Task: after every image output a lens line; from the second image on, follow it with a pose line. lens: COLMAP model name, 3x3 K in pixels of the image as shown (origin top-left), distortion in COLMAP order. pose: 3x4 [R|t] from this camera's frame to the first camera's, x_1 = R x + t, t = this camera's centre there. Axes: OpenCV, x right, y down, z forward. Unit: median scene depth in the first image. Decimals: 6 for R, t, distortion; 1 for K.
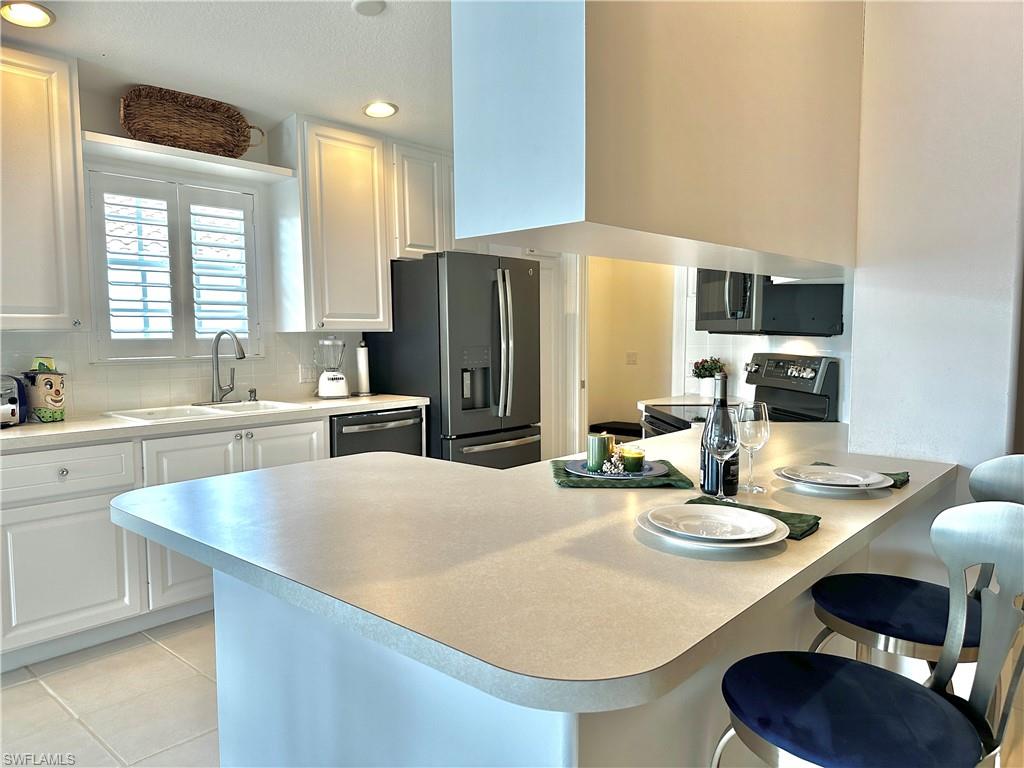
lens RADIAL K [[717.0, 0, 516.7], [0, 717.0, 386.1], [0, 0, 1]] dist [0.063046, -0.061451]
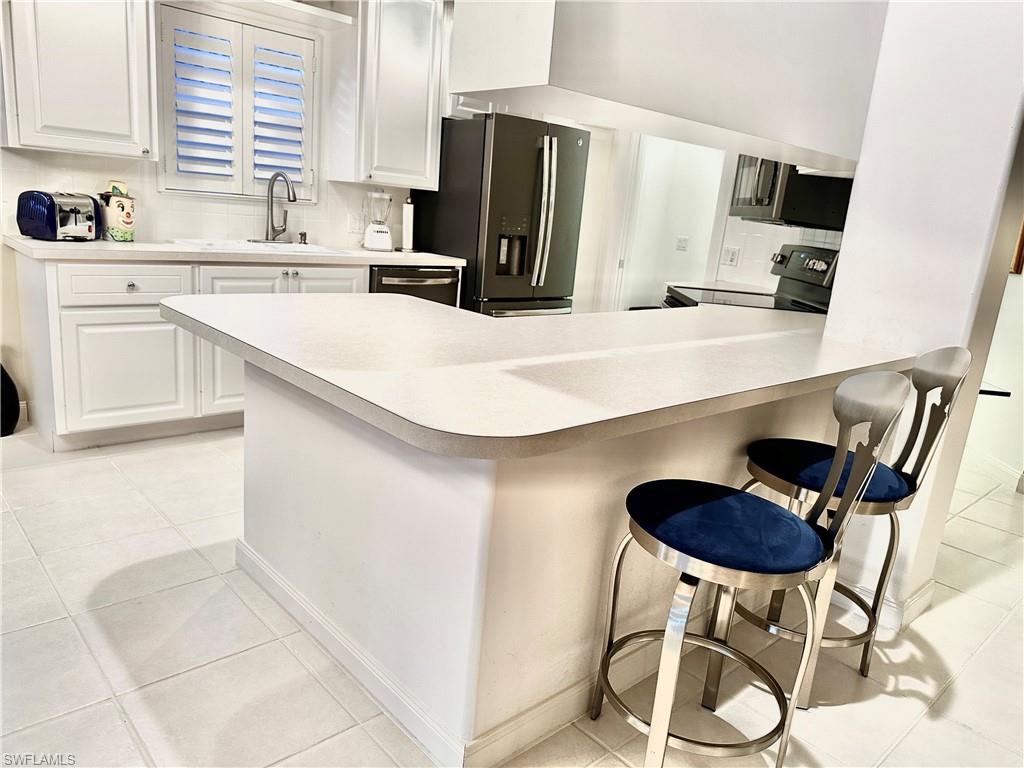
lens RADIAL K [[717.0, 0, 515.4], [0, 717.0, 394.1], [0, 0, 1]] dist [0.063046, -0.061451]
pose [[0.990614, 0.115259, -0.073474, 0.052532], [-0.100560, 0.978627, 0.179381, 0.014507], [0.092579, -0.170309, 0.981032, -0.062204]]
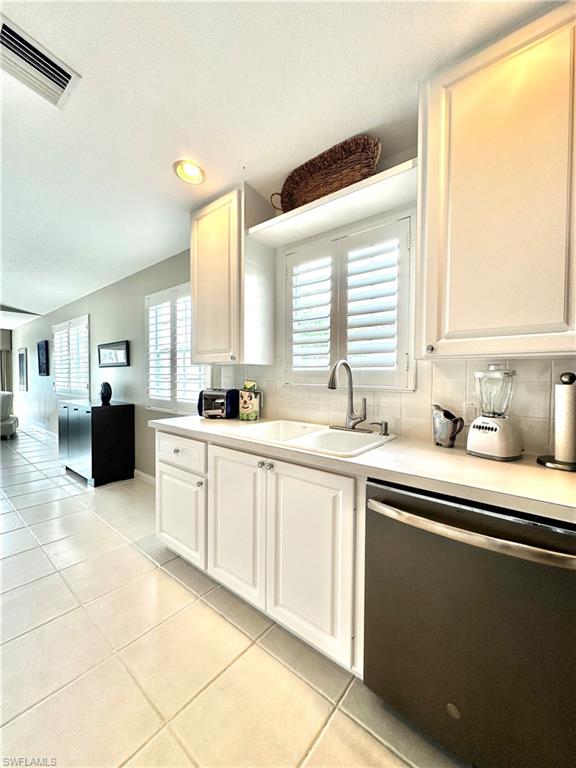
lens RADIAL K [[302.2, 0, 289.2], [0, 302.2, 385.3], [0, 0, 1]] dist [-0.002738, -0.000384]
pose [[0.036600, 0.033233, -0.998777, 0.027690], [-0.087492, 0.995716, 0.029925, -0.045965], [0.995493, 0.086290, 0.039350, 0.859395]]
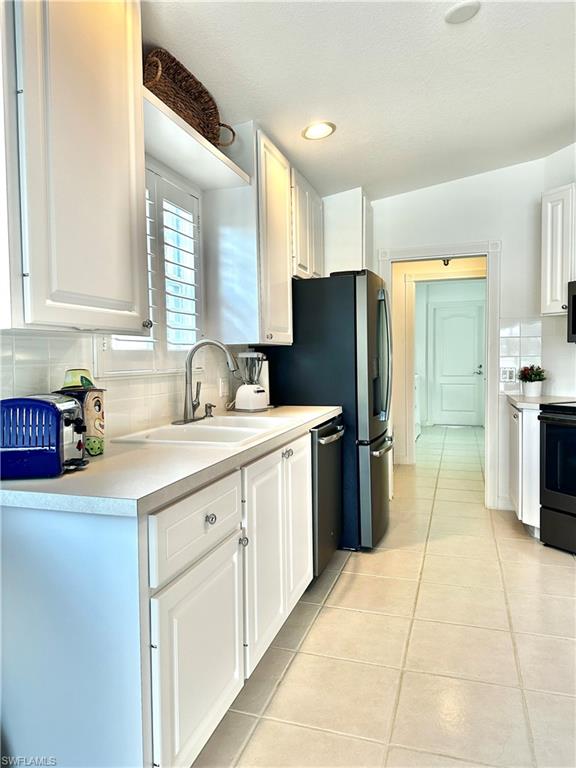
lens RADIAL K [[537.7, 0, 286.3], [0, 537.7, 385.1], [0, 0, 1]] dist [0.063046, -0.061451]
pose [[0.919866, -0.026472, 0.391339, -0.545083], [0.037092, 0.999120, -0.019601, -0.003616], [-0.390475, 0.032546, 0.920038, 0.322994]]
